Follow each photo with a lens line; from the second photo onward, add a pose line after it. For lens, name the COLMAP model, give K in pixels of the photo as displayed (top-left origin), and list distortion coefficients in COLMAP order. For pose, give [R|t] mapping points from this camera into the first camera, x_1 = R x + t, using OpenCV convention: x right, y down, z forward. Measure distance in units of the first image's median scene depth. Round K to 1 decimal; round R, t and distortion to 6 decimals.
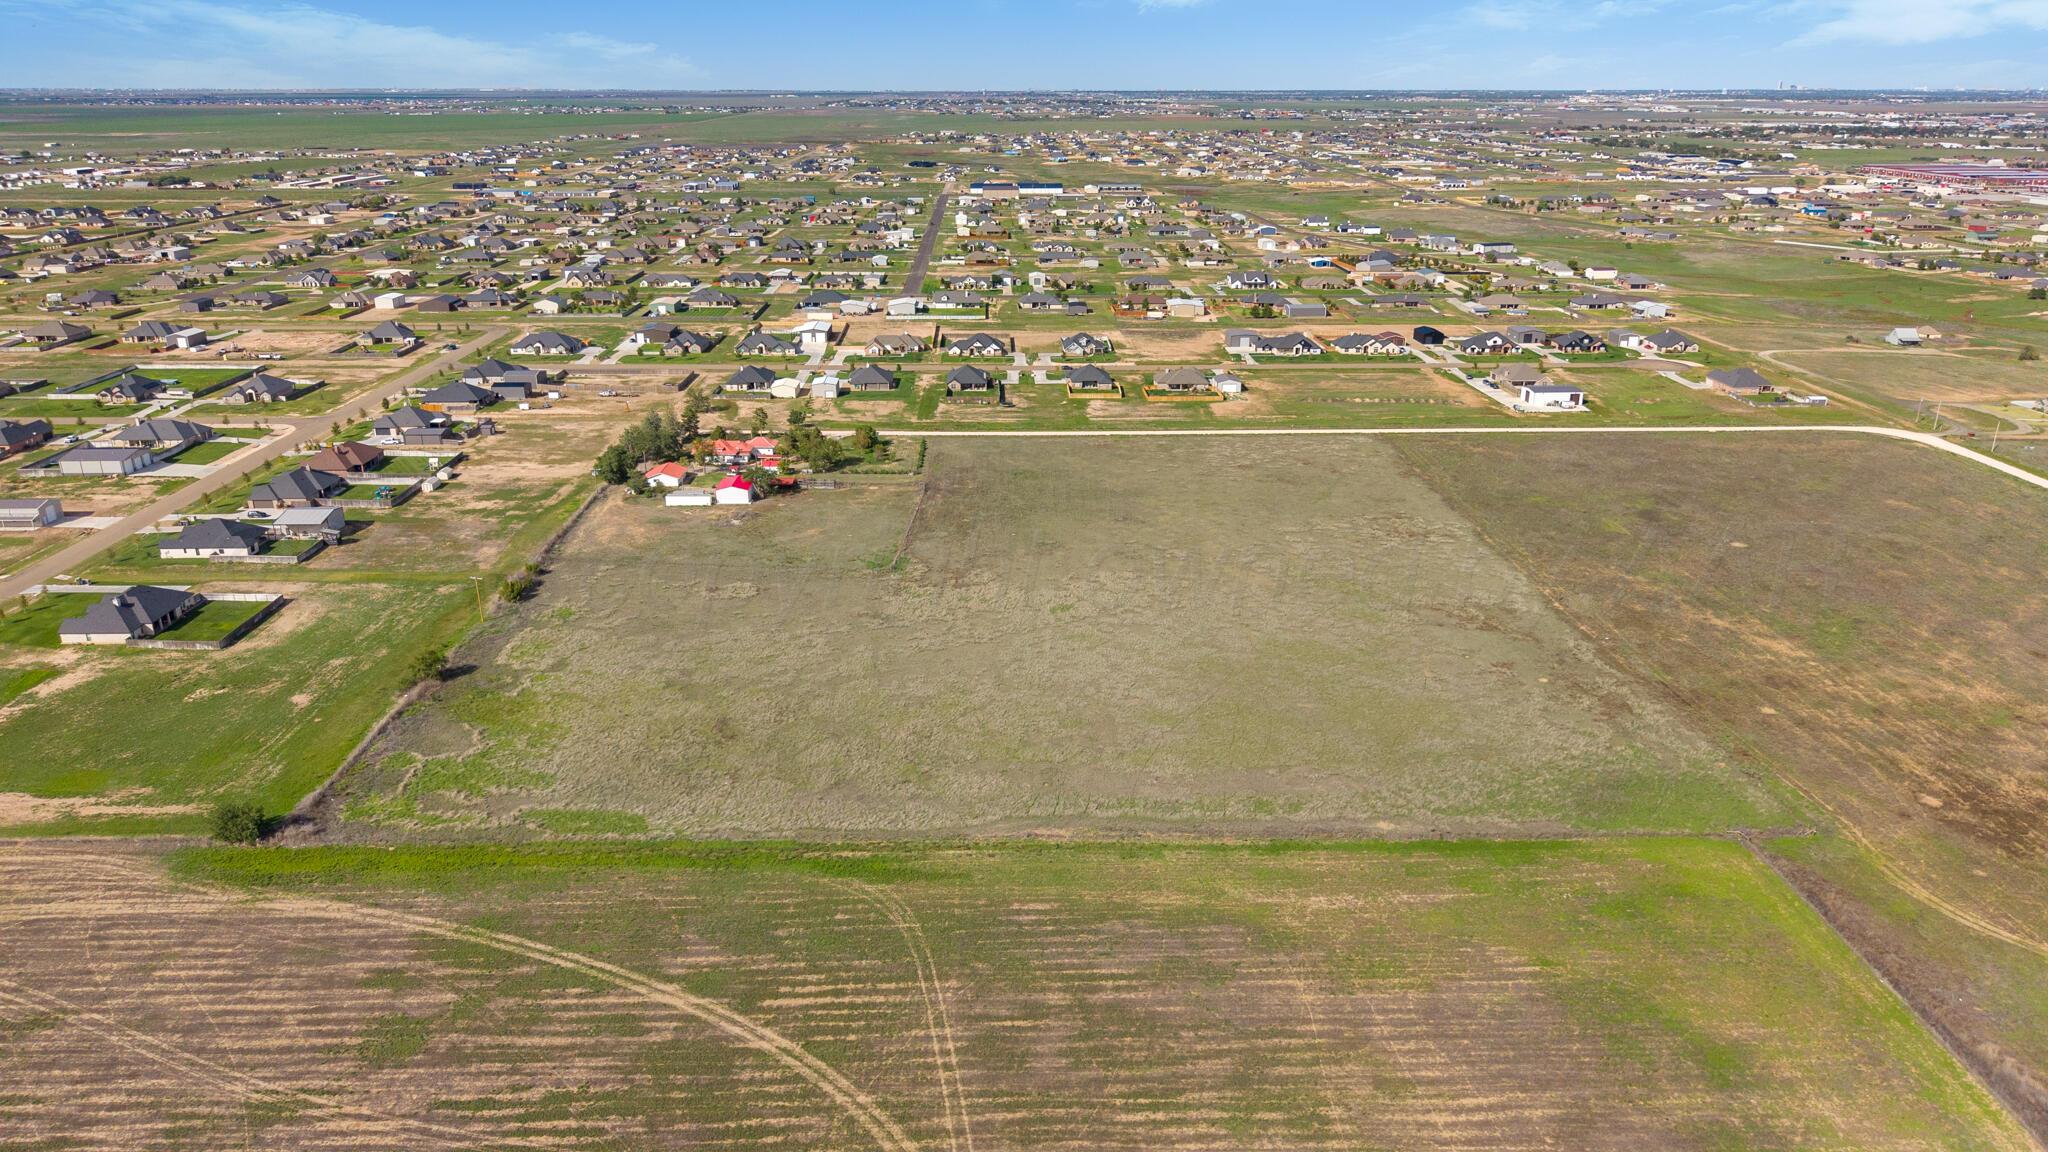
lens RADIAL K [[1386.8, 0, 1012.9], [0, 1386.8, 588.8], [0, 0, 1]] dist [0.025691, -0.032147]
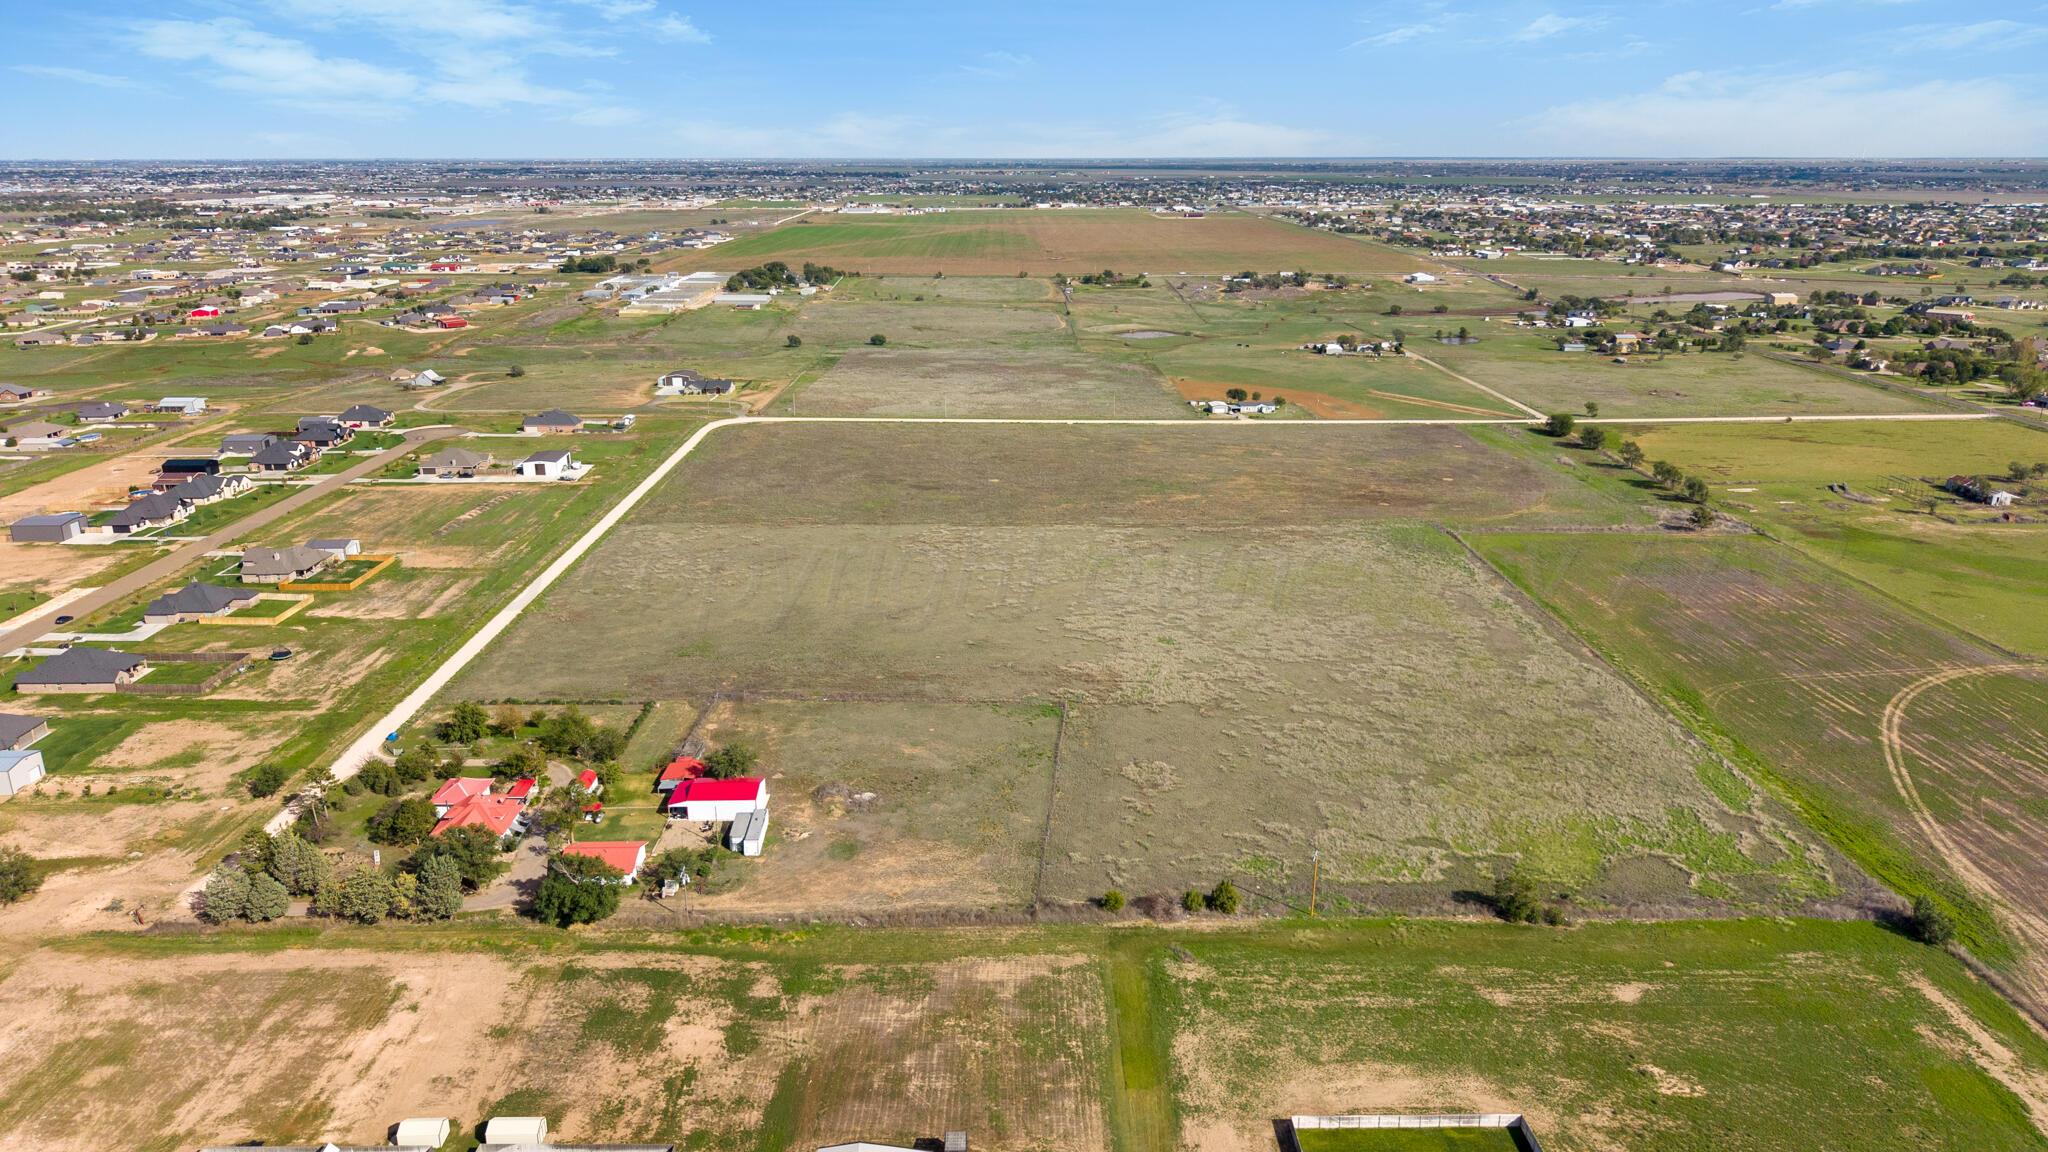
lens RADIAL K [[1386.8, 0, 1021.2], [0, 1386.8, 576.9], [0, 0, 1]] dist [0.025691, -0.032147]
pose [[0.006240, -0.292780, 0.956159, -1.056841], [0.343286, 0.898697, 0.272945, -0.393065], [-0.939210, 0.326533, 0.106115, 1.057084]]
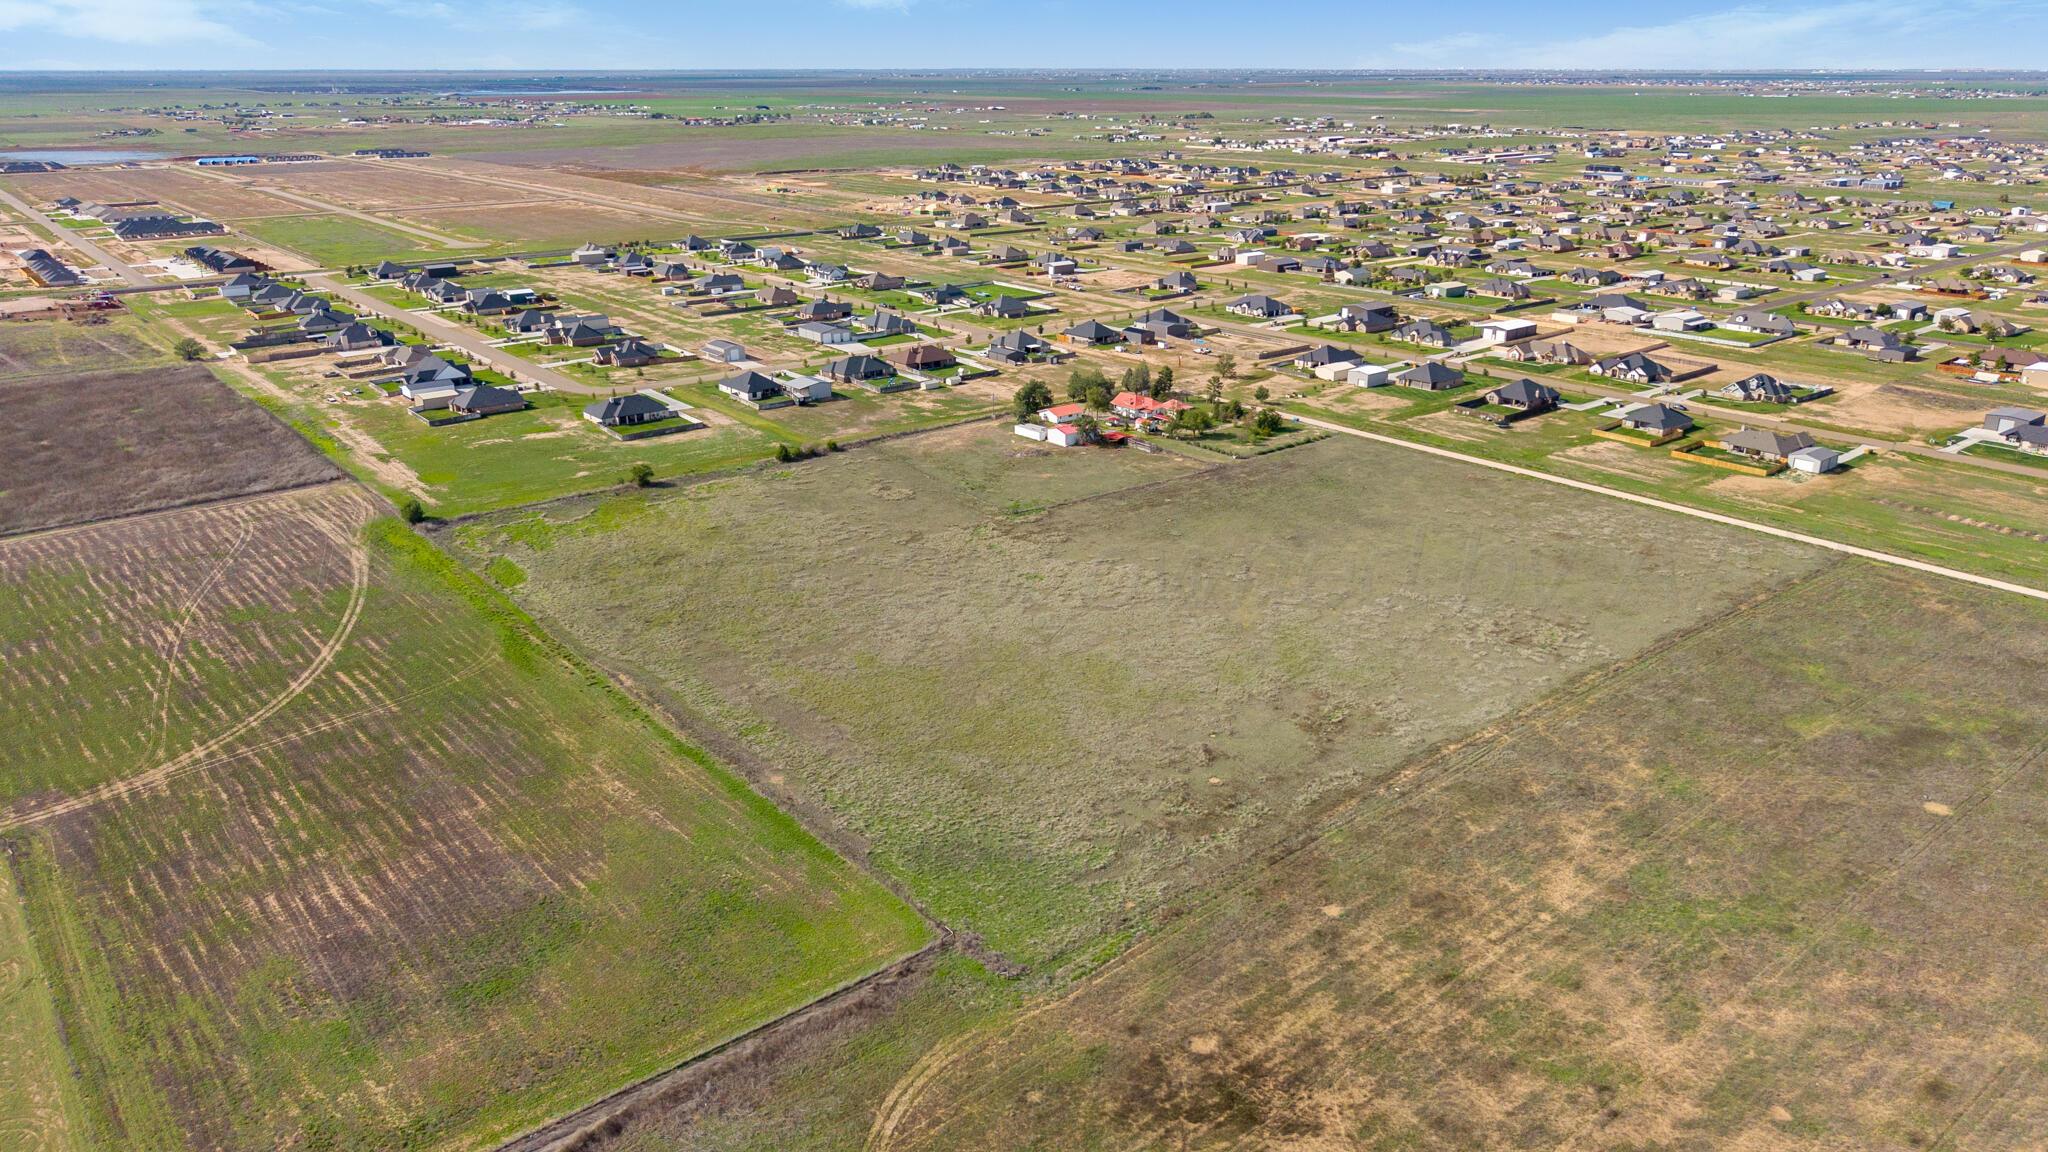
lens RADIAL K [[1386.8, 0, 1015.1], [0, 1386.8, 584.8], [0, 0, 1]] dist [0.025691, -0.032147]
pose [[0.618398, 0.275325, -0.736057, 0.861770], [-0.267649, 0.954413, 0.132136, -0.122726], [0.738883, 0.115292, 0.663897, 0.323923]]
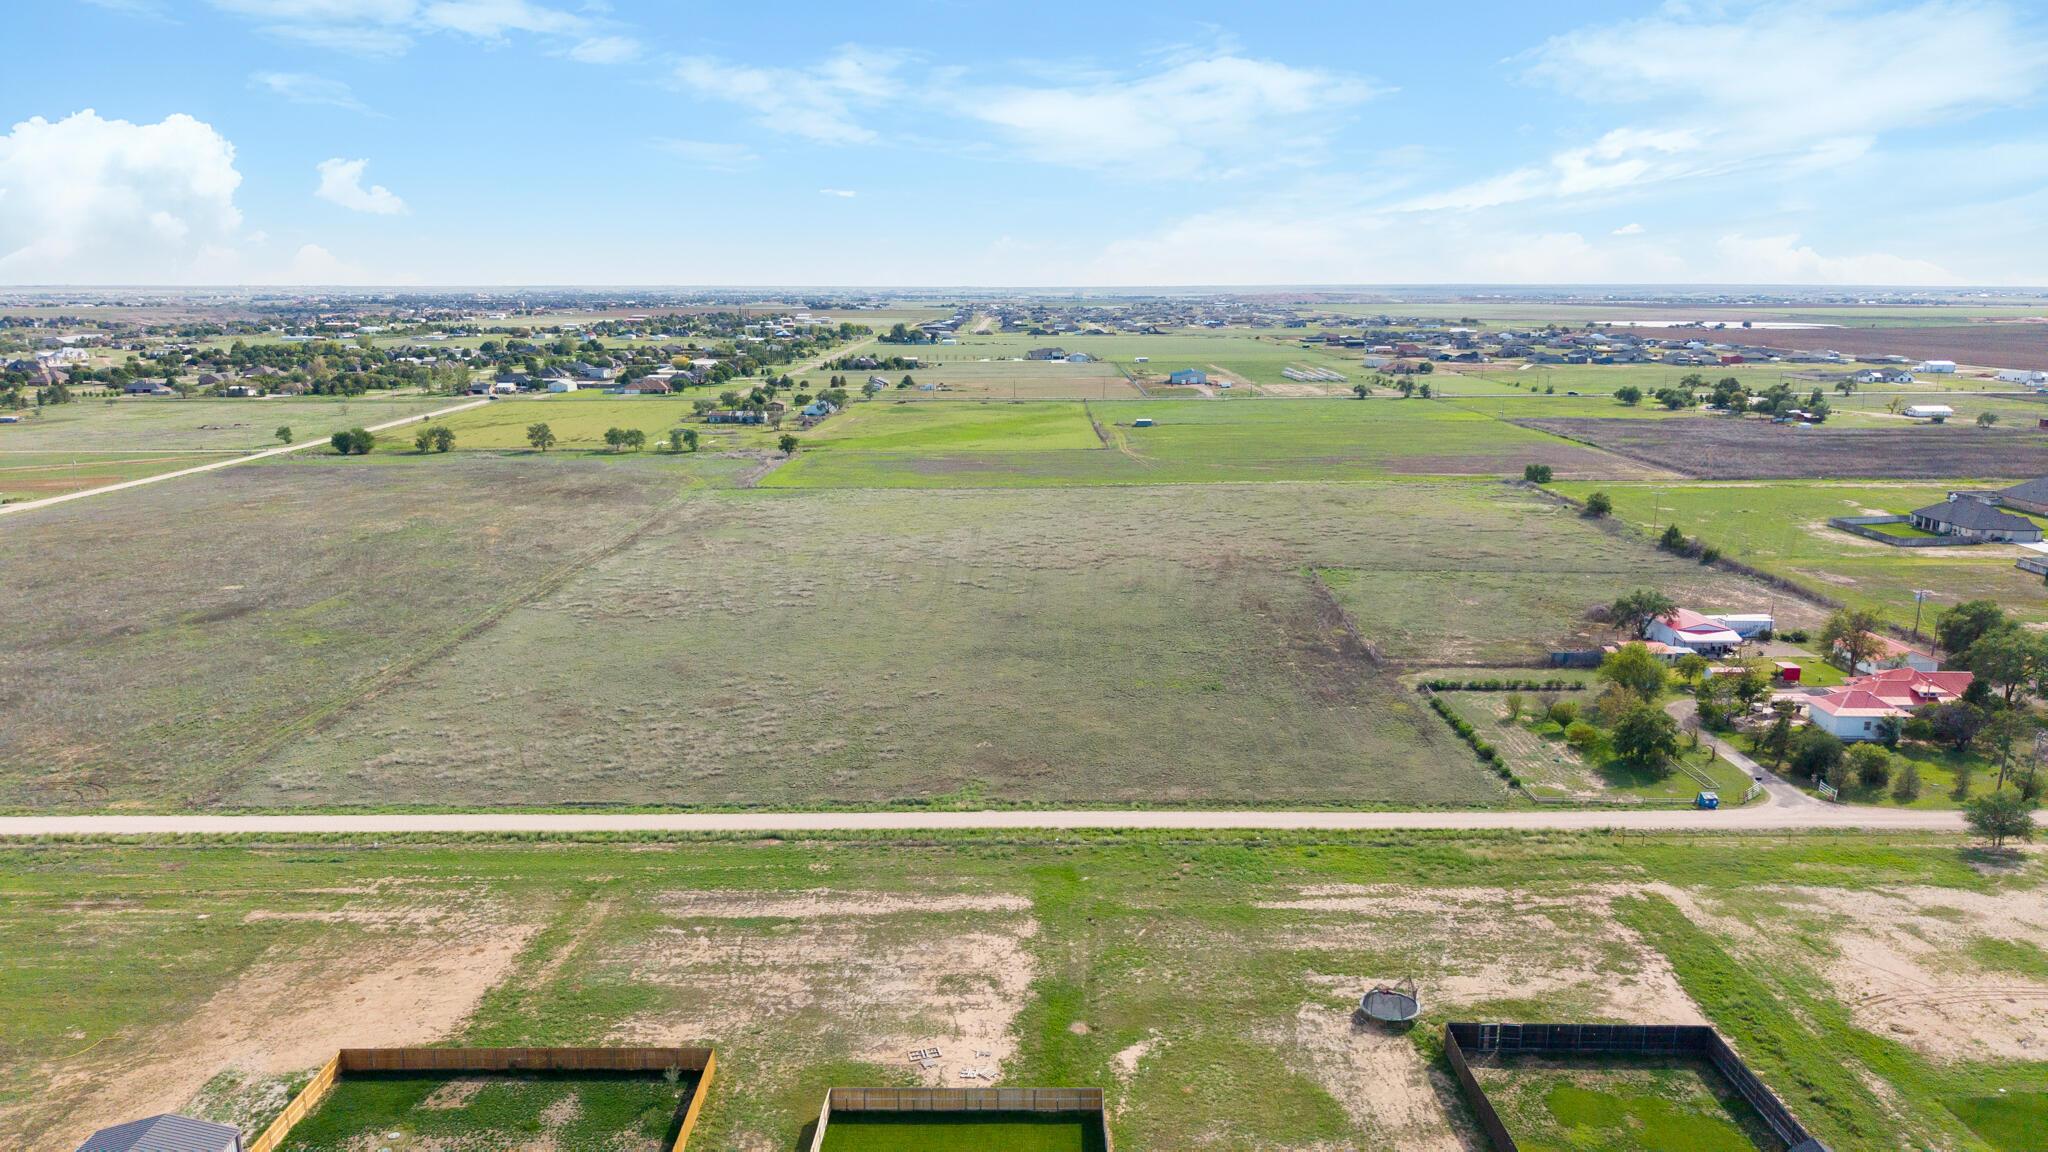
lens RADIAL K [[1386.8, 0, 1023.5], [0, 1386.8, 566.9], [0, 0, 1]] dist [0.025691, -0.032147]
pose [[-0.999867, -0.002782, 0.016066, 0.089720], [0.006043, 0.851954, 0.523582, -0.542803], [-0.015144, 0.523609, -0.851824, 2.023922]]
